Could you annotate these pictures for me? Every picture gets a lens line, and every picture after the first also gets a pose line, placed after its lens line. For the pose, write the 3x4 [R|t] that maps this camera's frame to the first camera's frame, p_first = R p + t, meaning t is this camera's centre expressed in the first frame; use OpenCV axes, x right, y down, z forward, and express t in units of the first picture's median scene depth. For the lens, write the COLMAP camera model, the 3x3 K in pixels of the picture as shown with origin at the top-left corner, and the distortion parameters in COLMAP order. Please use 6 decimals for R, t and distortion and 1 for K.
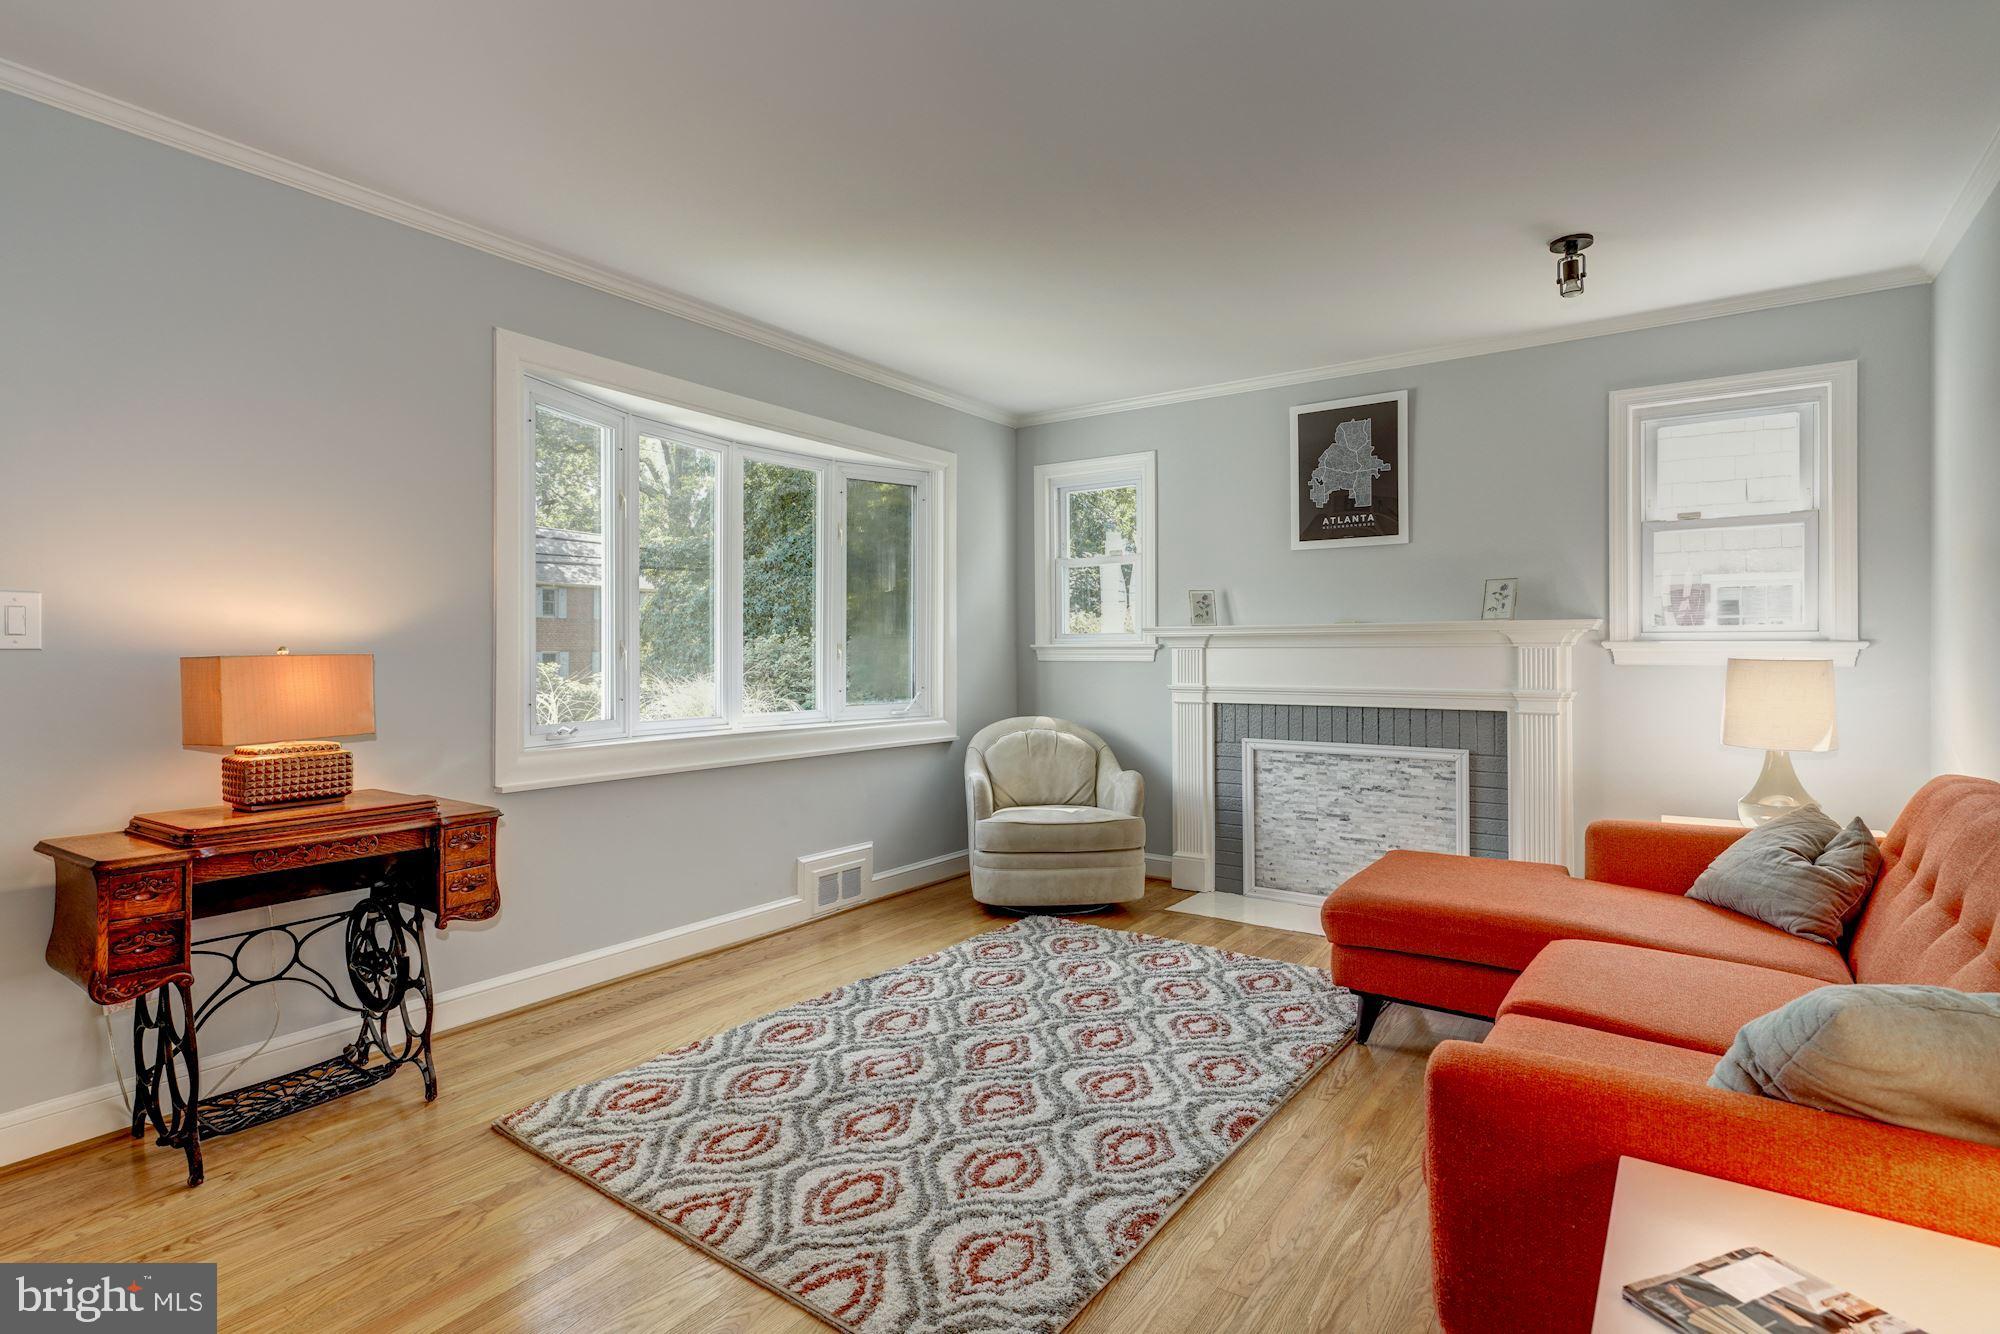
lens RADIAL K [[1027.9, 0, 989.9], [0, 1027.9, 658.2], [0, 0, 1]] dist [0.013029, 0.001856]
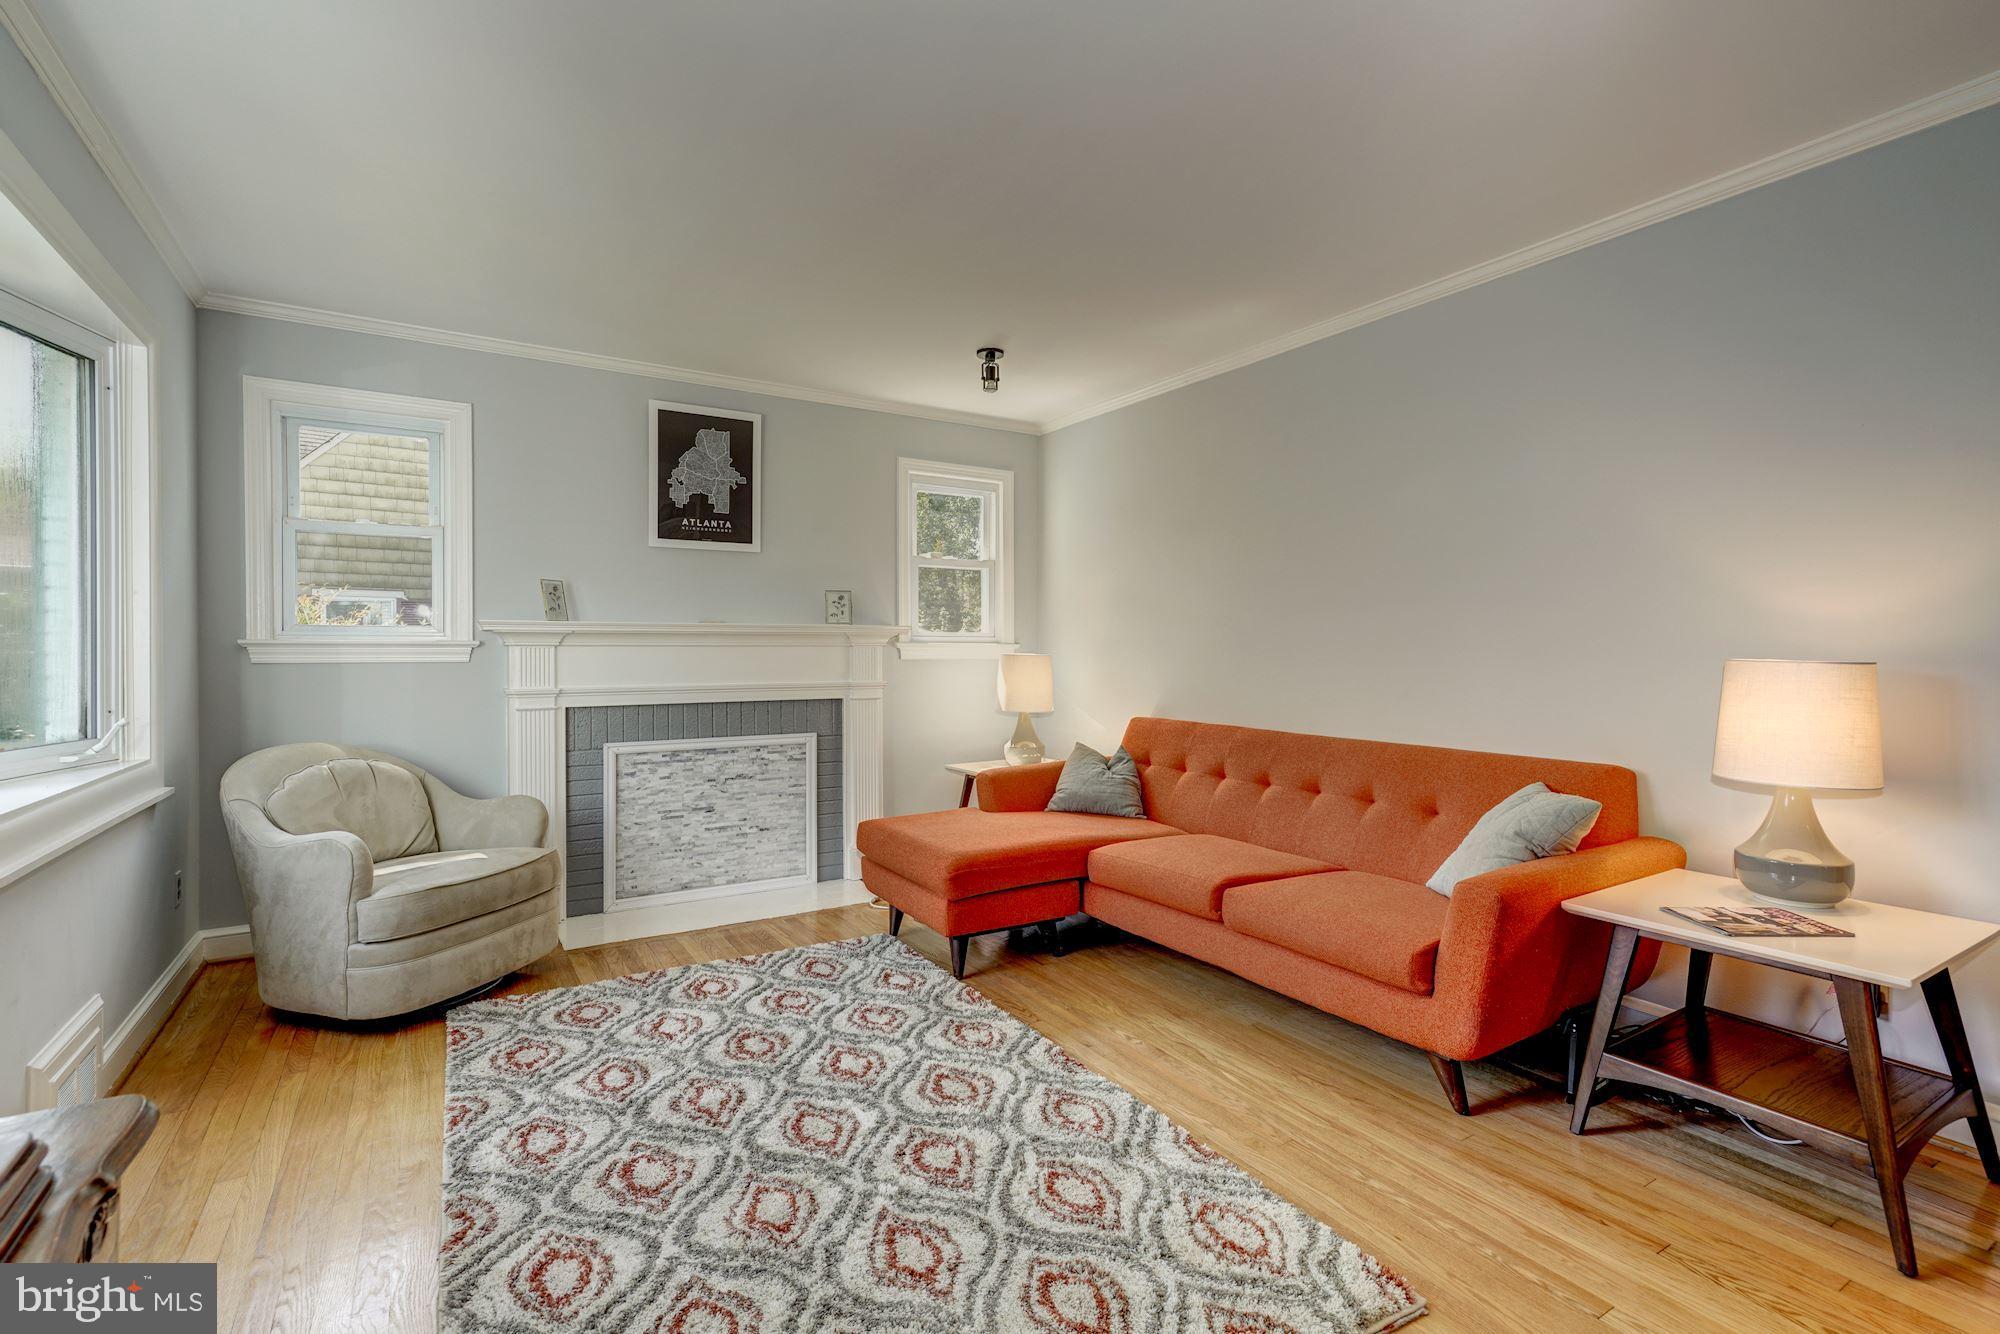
lens RADIAL K [[916.6, 0, 1006.2], [0, 916.6, 657.3], [0, 0, 1]] dist [0.005698, 0.002733]
pose [[0.374253, -0.006228, 0.927306, -0.450418], [0.006695, 0.999970, 0.004015, -0.000608], [-0.927302, 0.004705, 0.374284, 0.417627]]
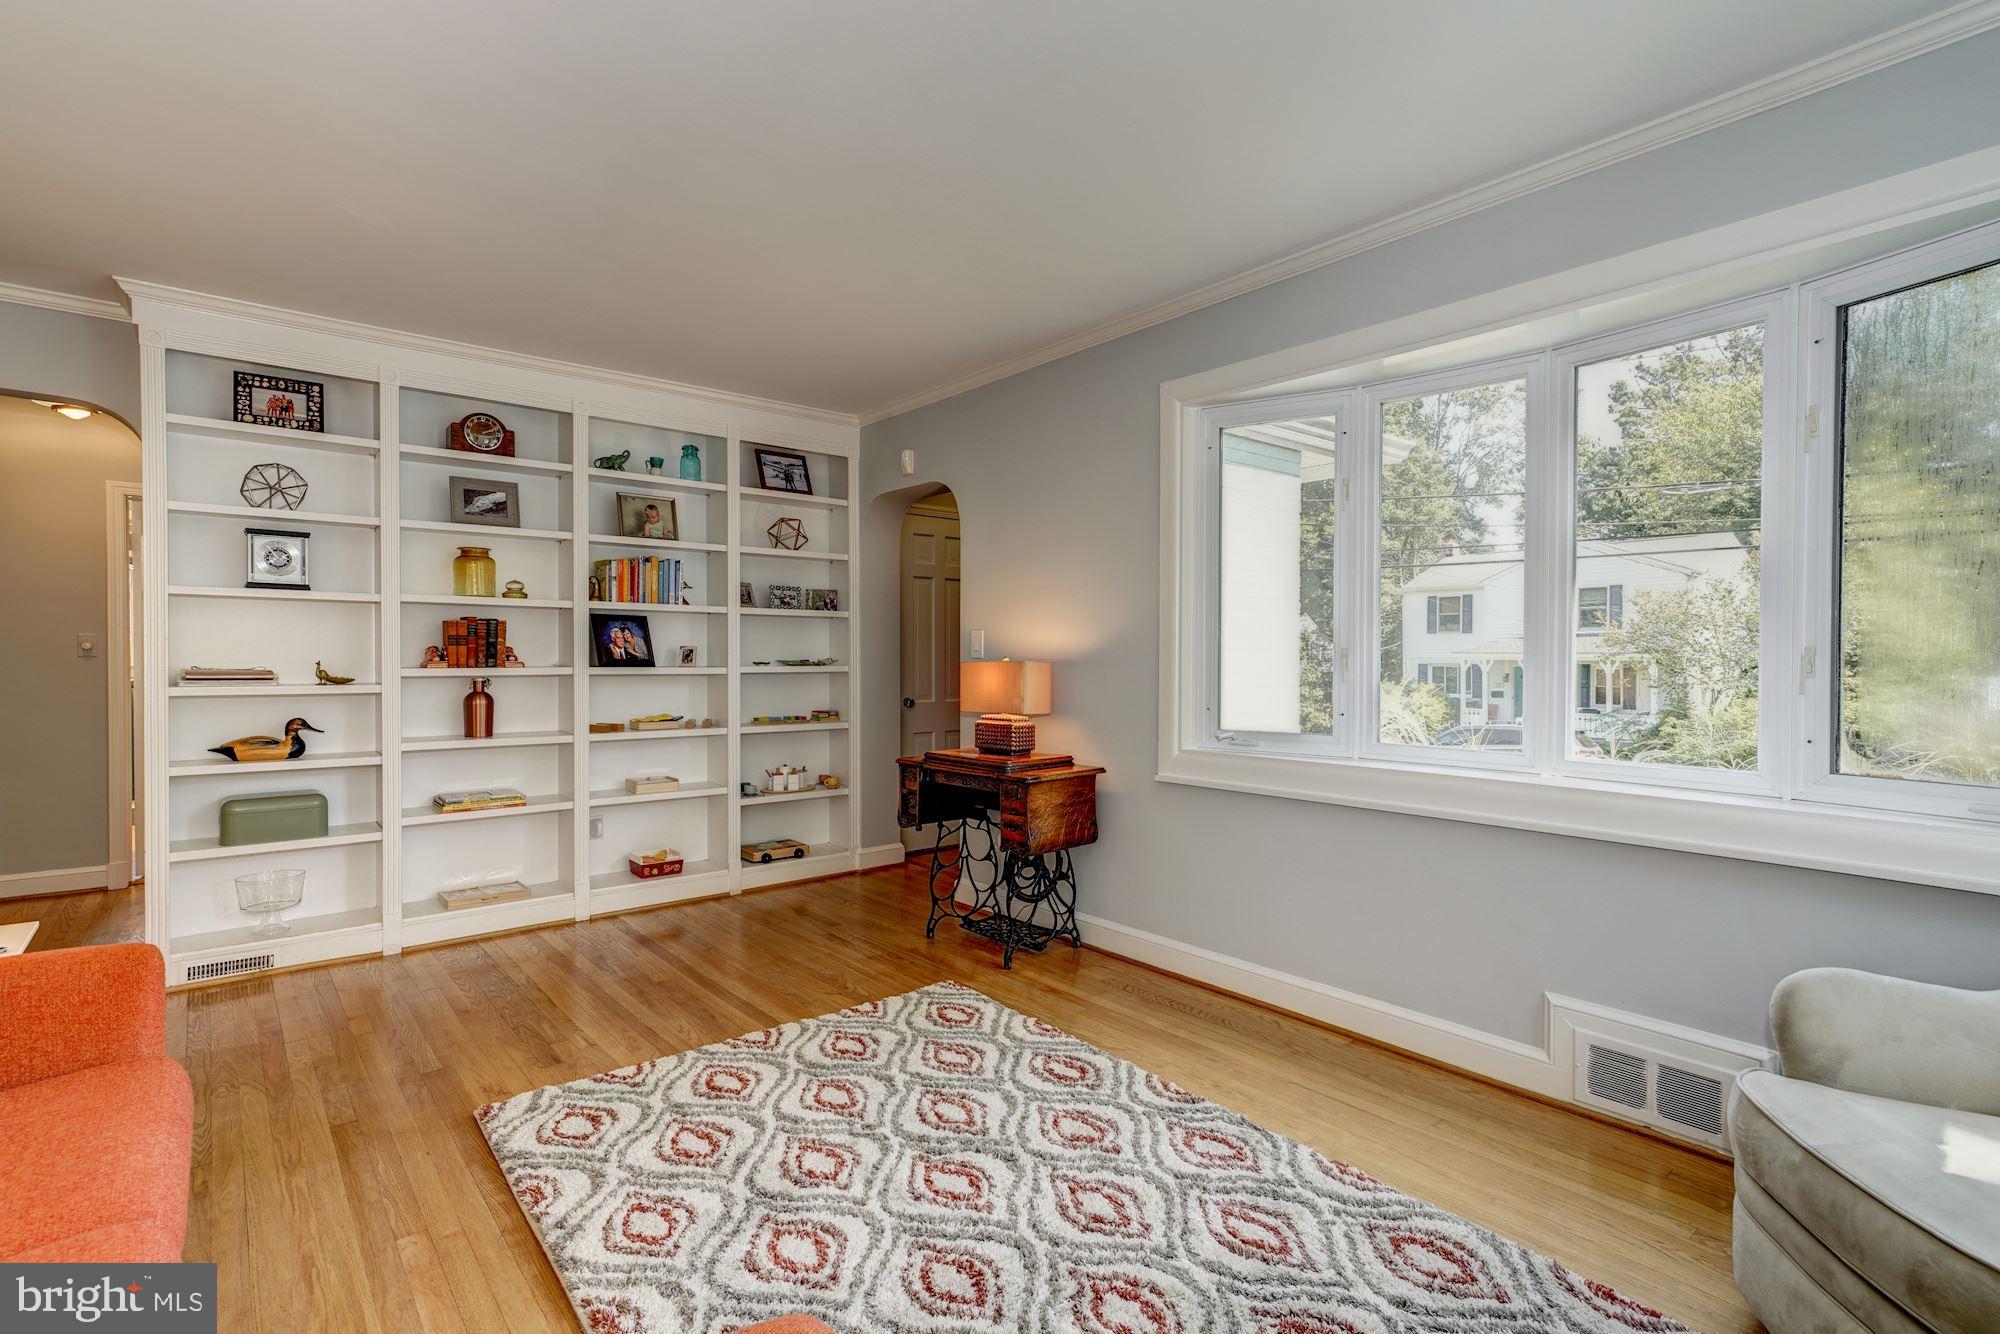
lens RADIAL K [[962.4, 0, 1002.3], [0, 962.4, 666.7], [0, 0, 1]] dist [0.004631, 0.000359]
pose [[-0.276254, 0.006186, -0.961065, 0.496826], [-0.011735, 0.999883, 0.009809, -0.006425], [0.961013, 0.013988, -0.276150, 0.891499]]
